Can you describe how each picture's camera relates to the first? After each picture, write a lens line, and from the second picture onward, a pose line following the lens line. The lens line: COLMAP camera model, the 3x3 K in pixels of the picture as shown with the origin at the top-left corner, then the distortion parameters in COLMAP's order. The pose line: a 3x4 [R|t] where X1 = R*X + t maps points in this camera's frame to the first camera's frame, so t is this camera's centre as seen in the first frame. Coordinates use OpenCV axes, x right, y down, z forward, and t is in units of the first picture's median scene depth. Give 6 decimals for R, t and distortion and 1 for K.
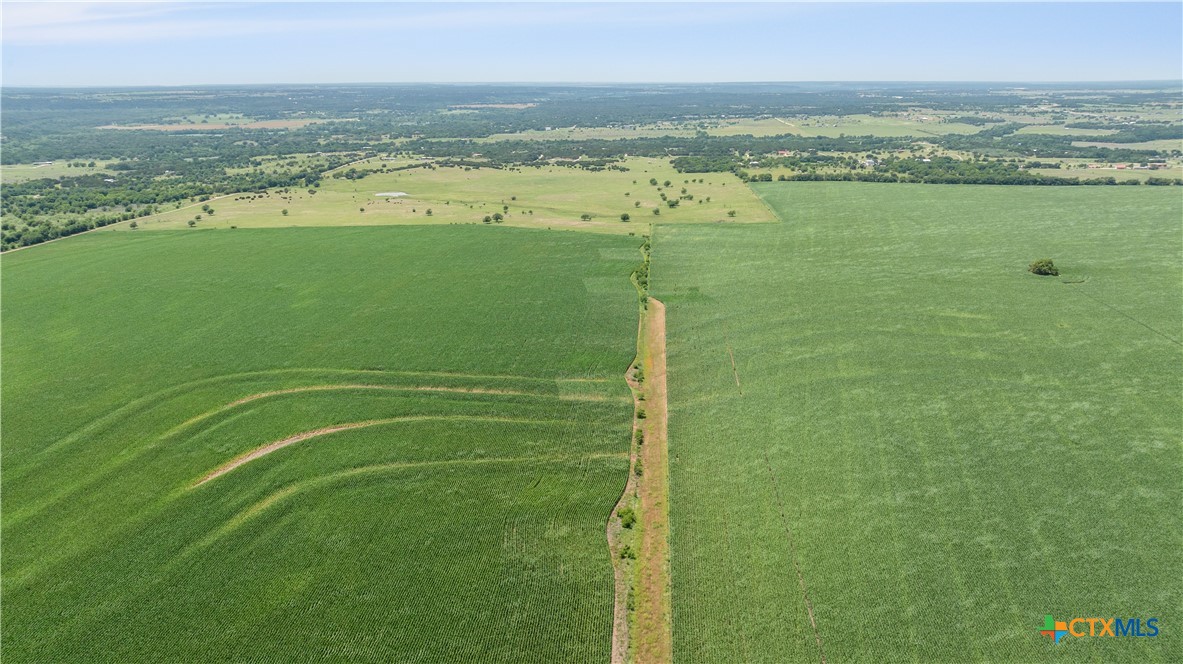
lens RADIAL K [[839.5, 0, 591.5], [0, 839.5, 332.0], [0, 0, 1]] dist [-0.010976, 0.001452]
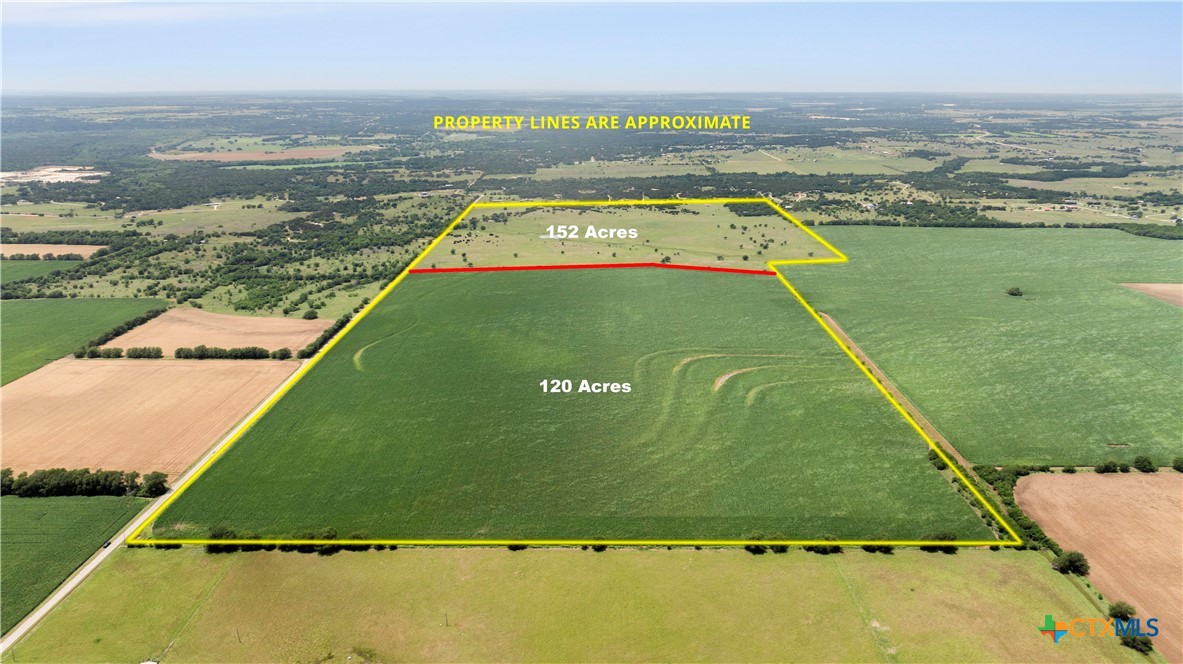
lens RADIAL K [[842.5, 0, 591.5], [0, 842.5, 332.0], [0, 0, 1]] dist [0.034643, -0.125812]
pose [[0.997187, -0.014674, 0.073509, -0.237946], [0.015178, 0.999865, -0.006312, 0.004268], [-0.073406, 0.007410, 0.997275, -0.353399]]
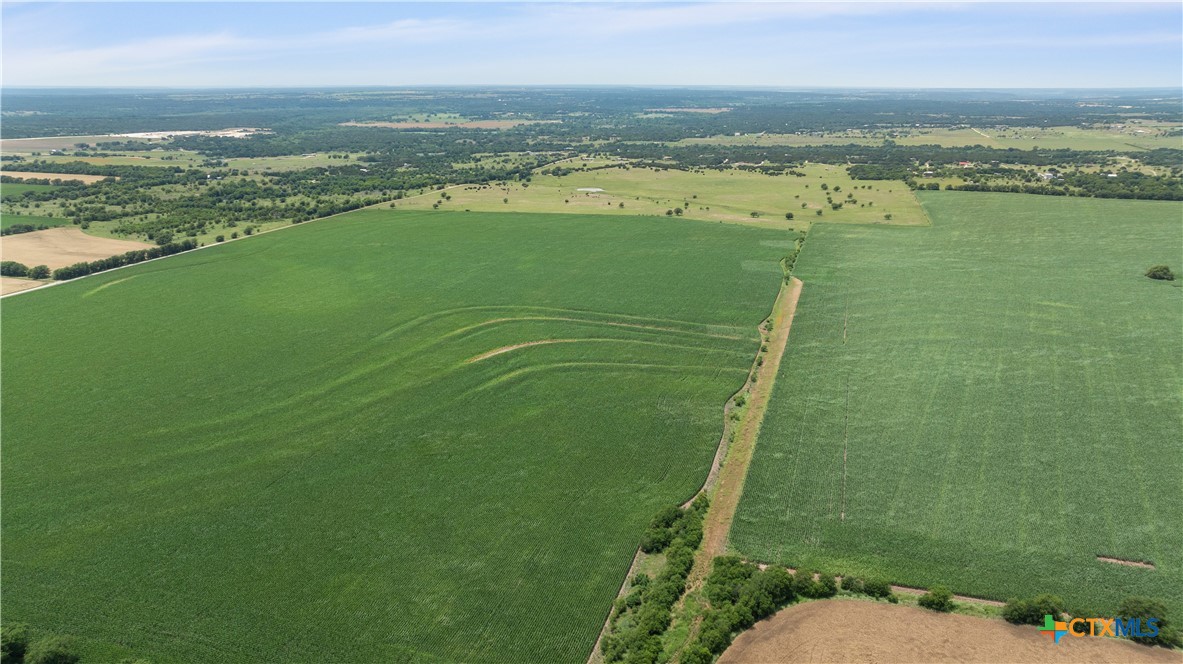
lens RADIAL K [[839.5, 0, 591.5], [0, 839.5, 332.0], [0, 0, 1]] dist [-0.010976, 0.001452]
pose [[0.974736, 0.070707, -0.211874, 0.020152], [-0.071308, 0.997443, 0.004810, 0.023258], [0.211672, 0.010420, 0.977285, -0.115852]]
